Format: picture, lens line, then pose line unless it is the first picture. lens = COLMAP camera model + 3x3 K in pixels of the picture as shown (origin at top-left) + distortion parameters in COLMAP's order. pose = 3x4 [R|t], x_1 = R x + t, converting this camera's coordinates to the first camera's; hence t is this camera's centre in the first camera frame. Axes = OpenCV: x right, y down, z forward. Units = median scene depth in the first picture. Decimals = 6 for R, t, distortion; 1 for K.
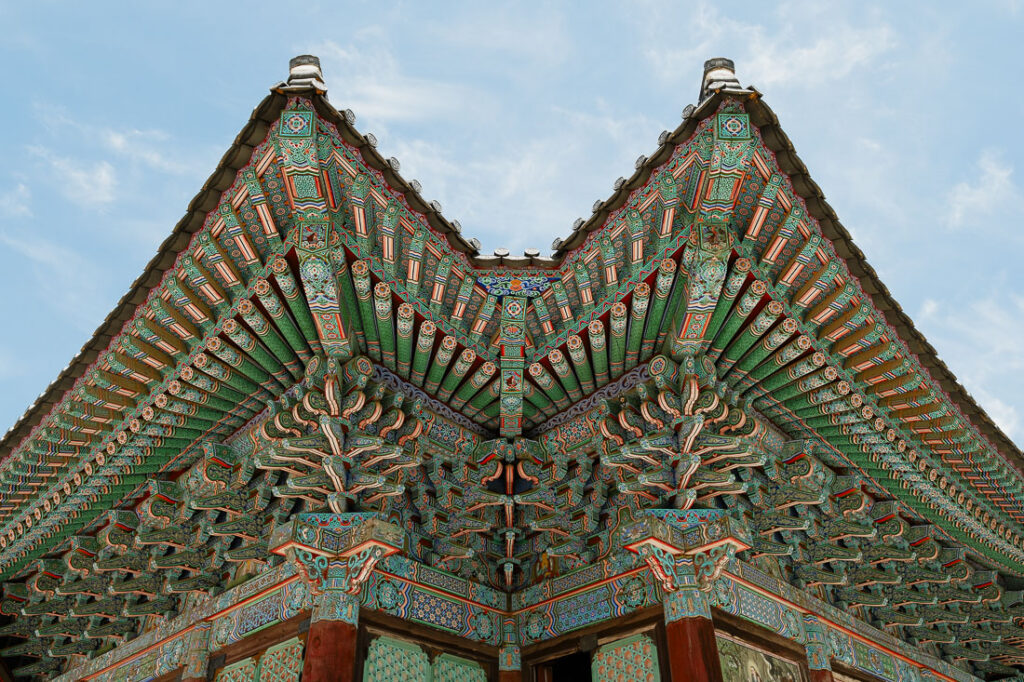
lens RADIAL K [[811.6, 0, 512.0], [0, 811.6, 358.6], [0, 0, 1]] dist [0.009588, 0.009987]
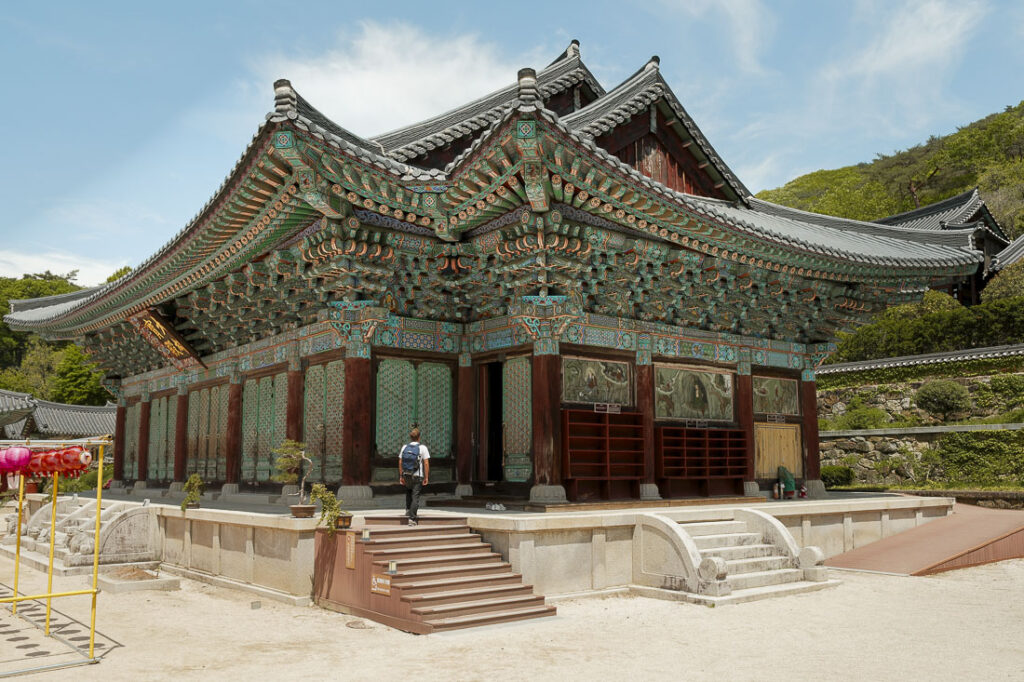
lens RADIAL K [[811.6, 0, 512.0], [0, 811.6, 358.6], [0, 0, 1]] dist [0.009588, 0.009987]
pose [[0.992943, -0.002643, -0.118562, 0.332183], [0.060305, 0.872092, 0.485613, -0.521205], [0.102113, -0.489336, 0.866097, -0.553934]]
